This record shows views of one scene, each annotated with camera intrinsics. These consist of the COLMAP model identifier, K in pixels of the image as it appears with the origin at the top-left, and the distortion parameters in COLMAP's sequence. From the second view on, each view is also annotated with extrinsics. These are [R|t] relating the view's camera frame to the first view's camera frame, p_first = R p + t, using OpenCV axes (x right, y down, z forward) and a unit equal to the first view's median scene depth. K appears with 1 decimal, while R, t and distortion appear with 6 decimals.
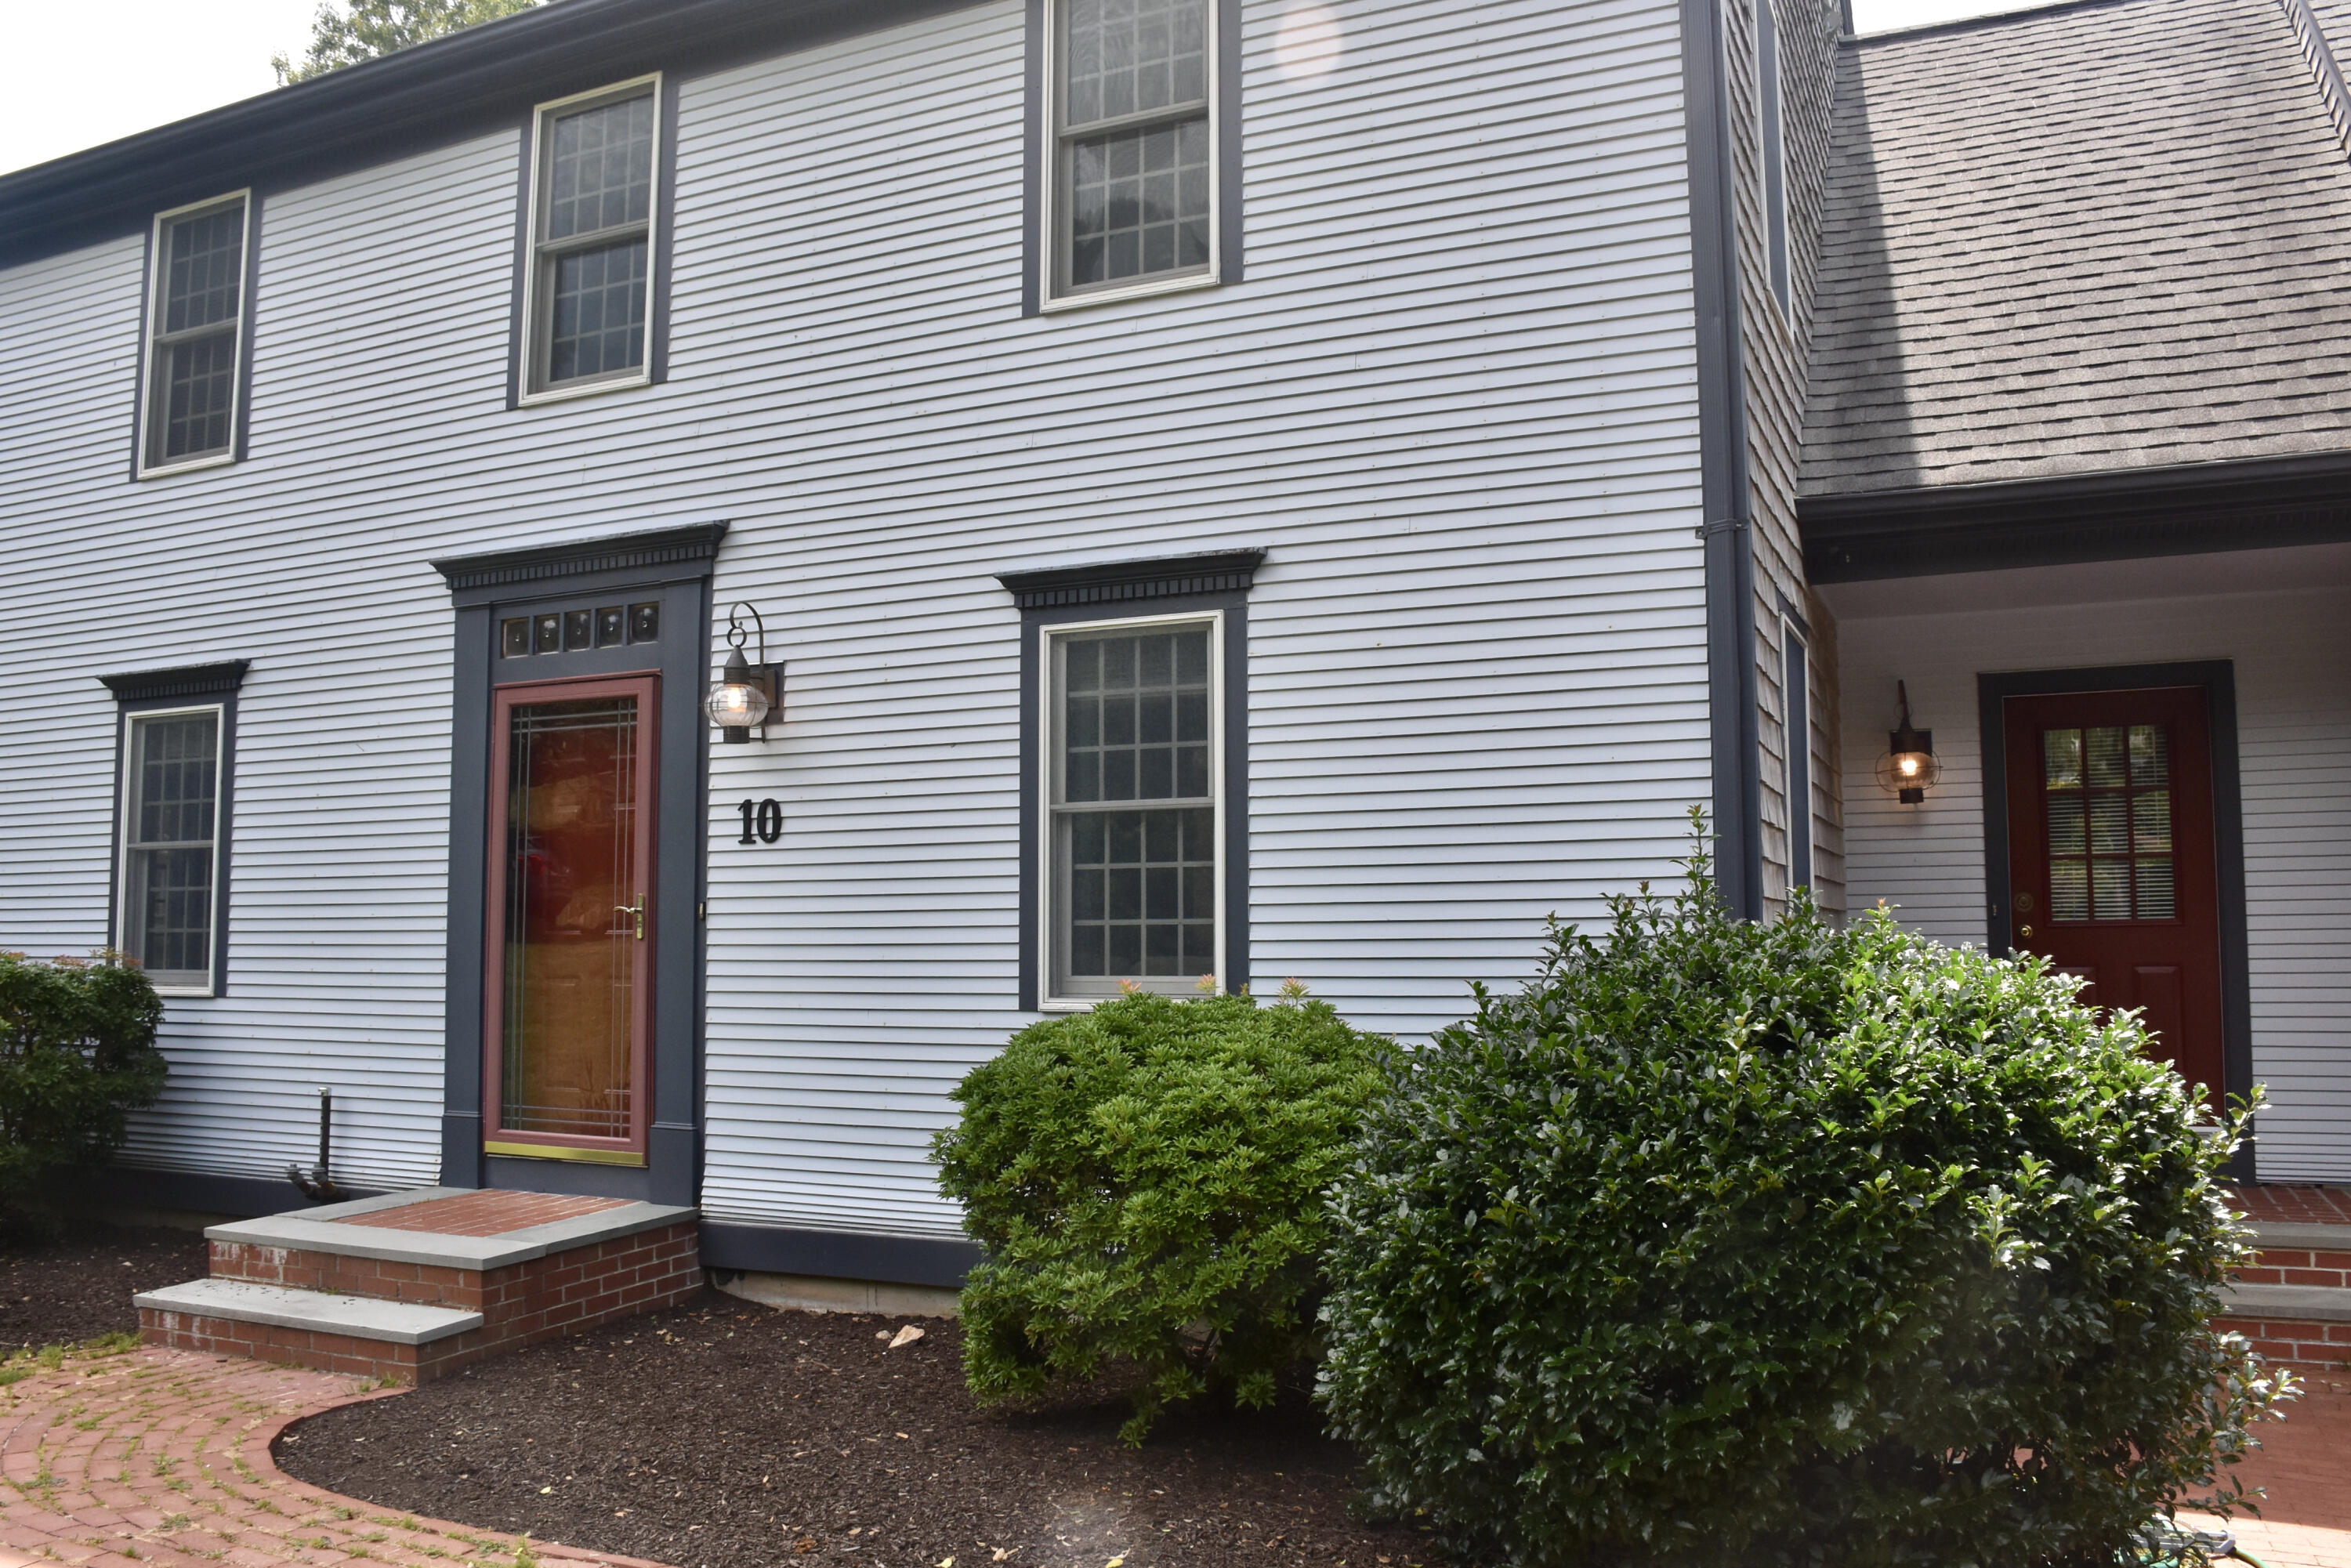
lens RADIAL K [[1846.8, 0, 1201.0], [0, 1846.8, 797.3], [0, 0, 1]] dist [-0.139463, 0.089818]
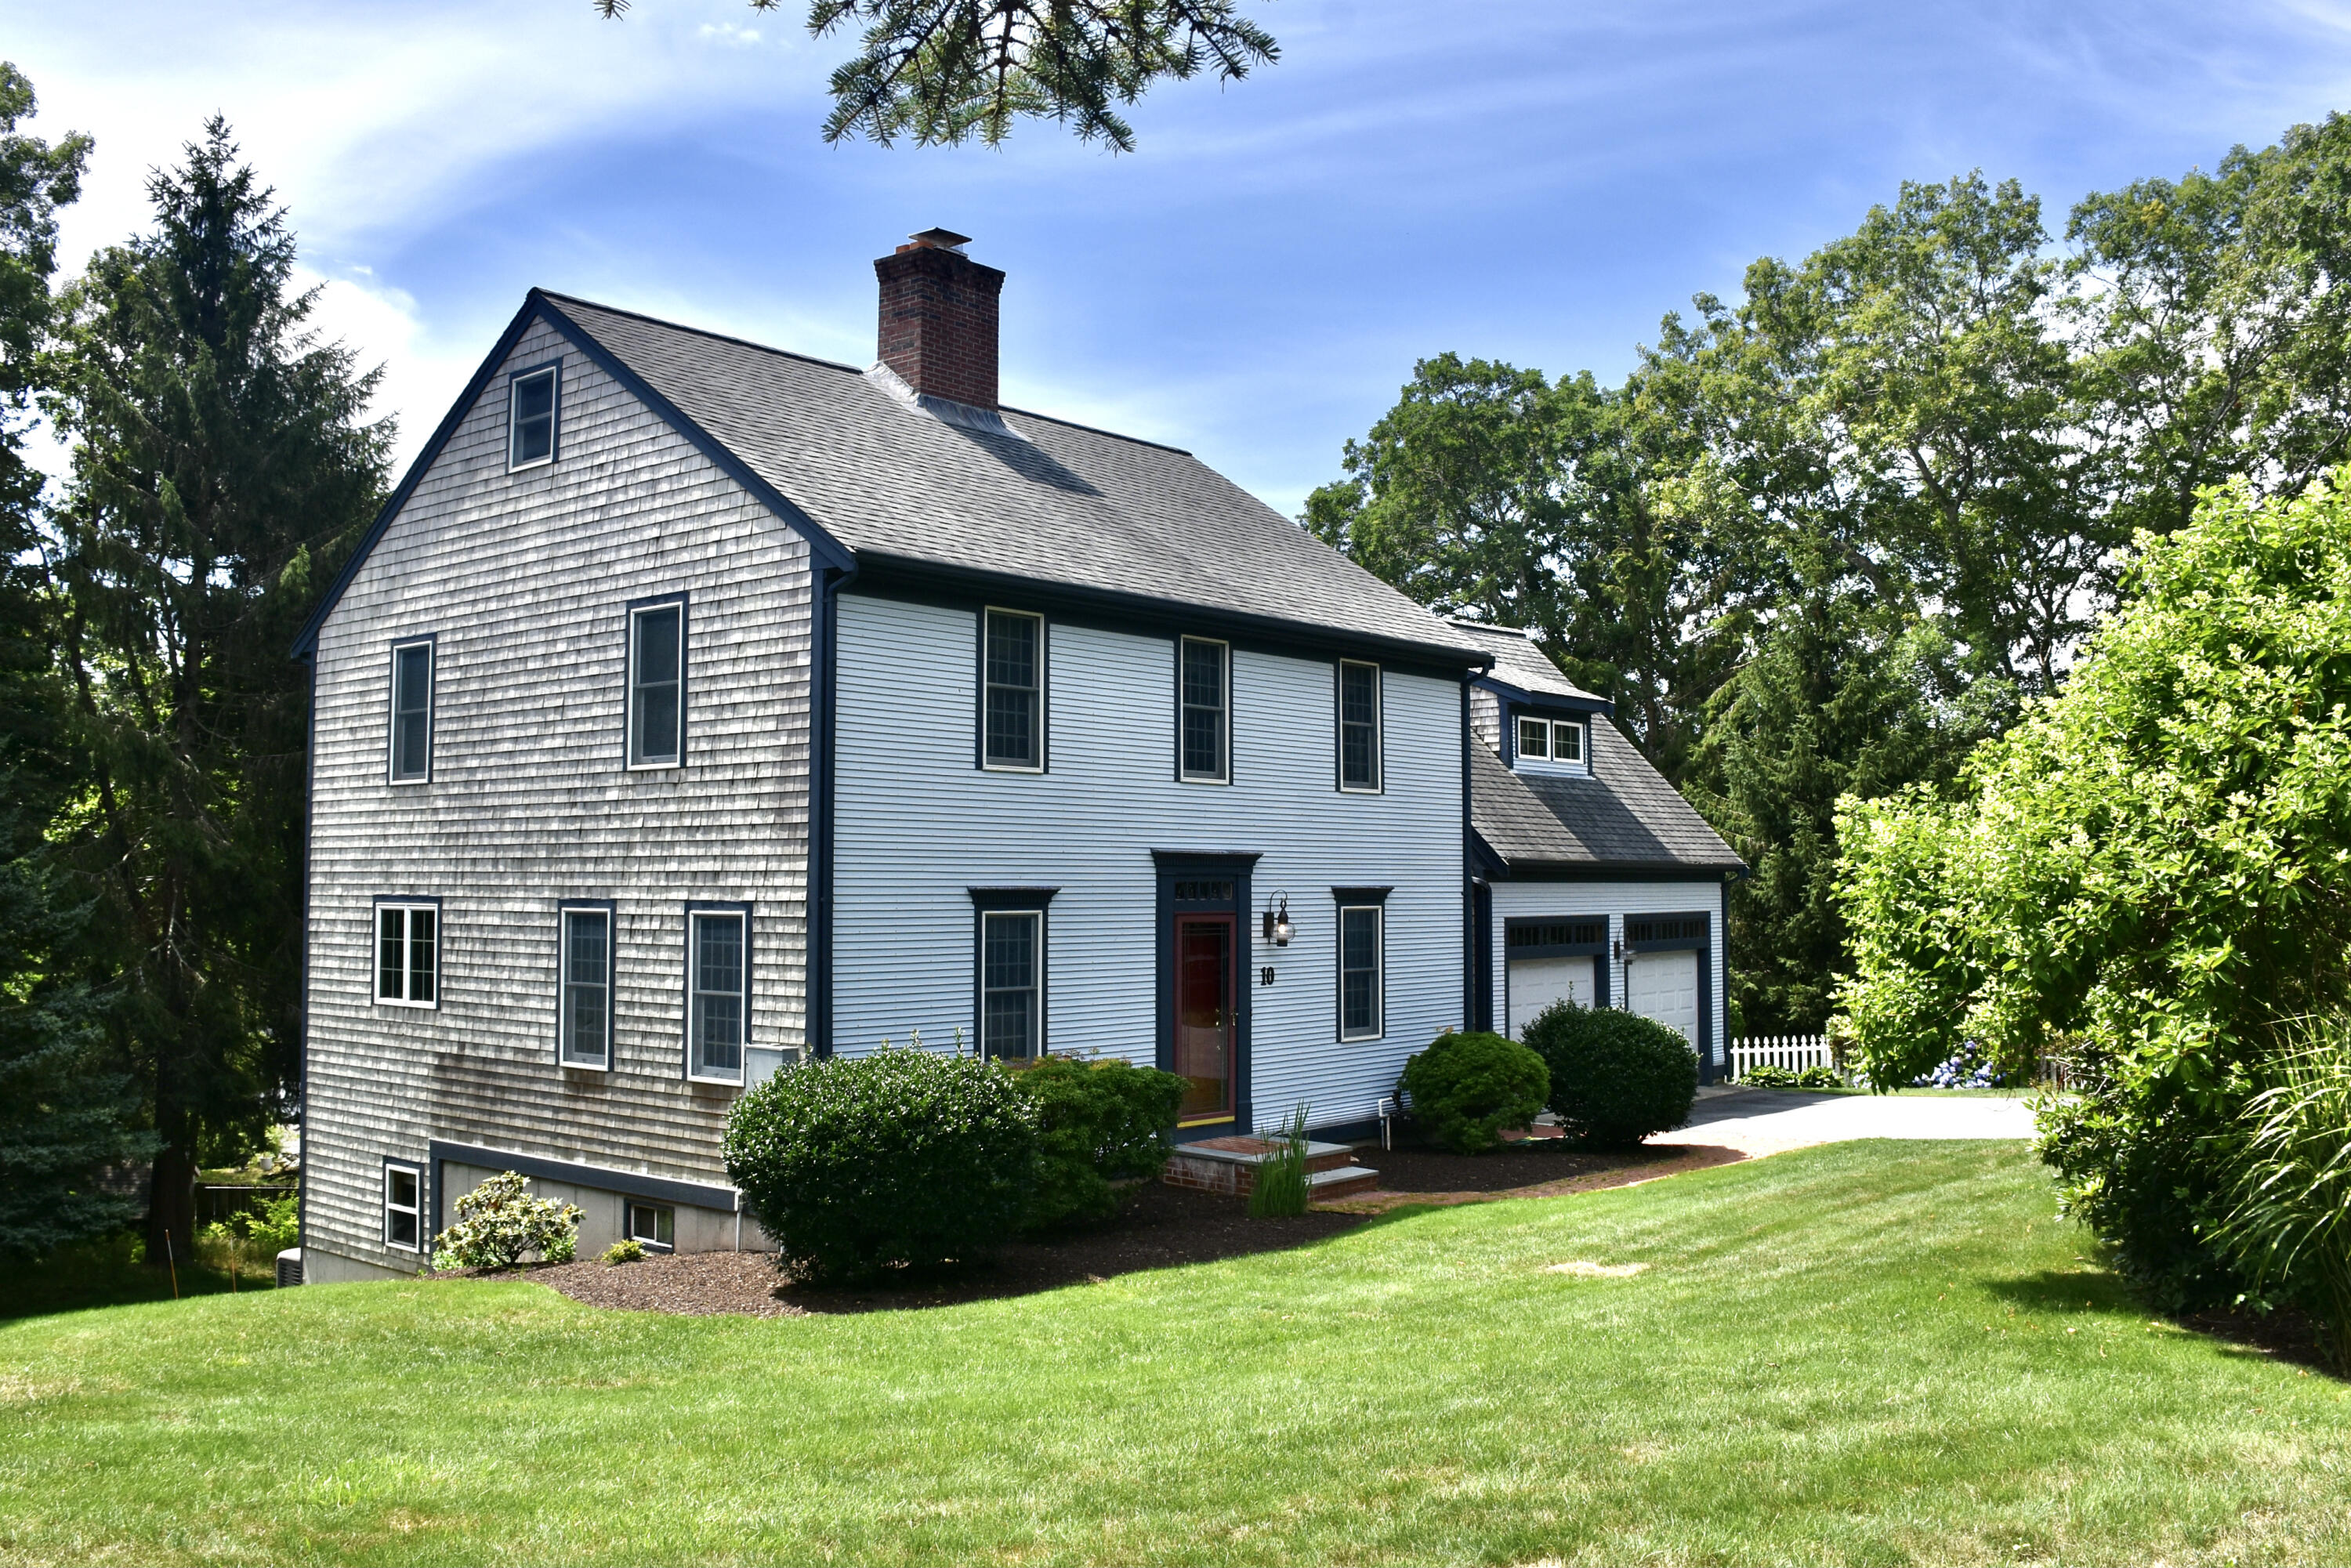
lens RADIAL K [[2046.4, 0, 1173.5], [0, 2046.4, 771.1], [0, 0, 1]] dist [-0.105736, 0.012098]
pose [[0.267858, 0.058213, 0.961698, -2.746441], [-0.081764, 0.995945, -0.037513, -0.138645], [-0.959983, -0.068585, 0.271532, 0.352951]]
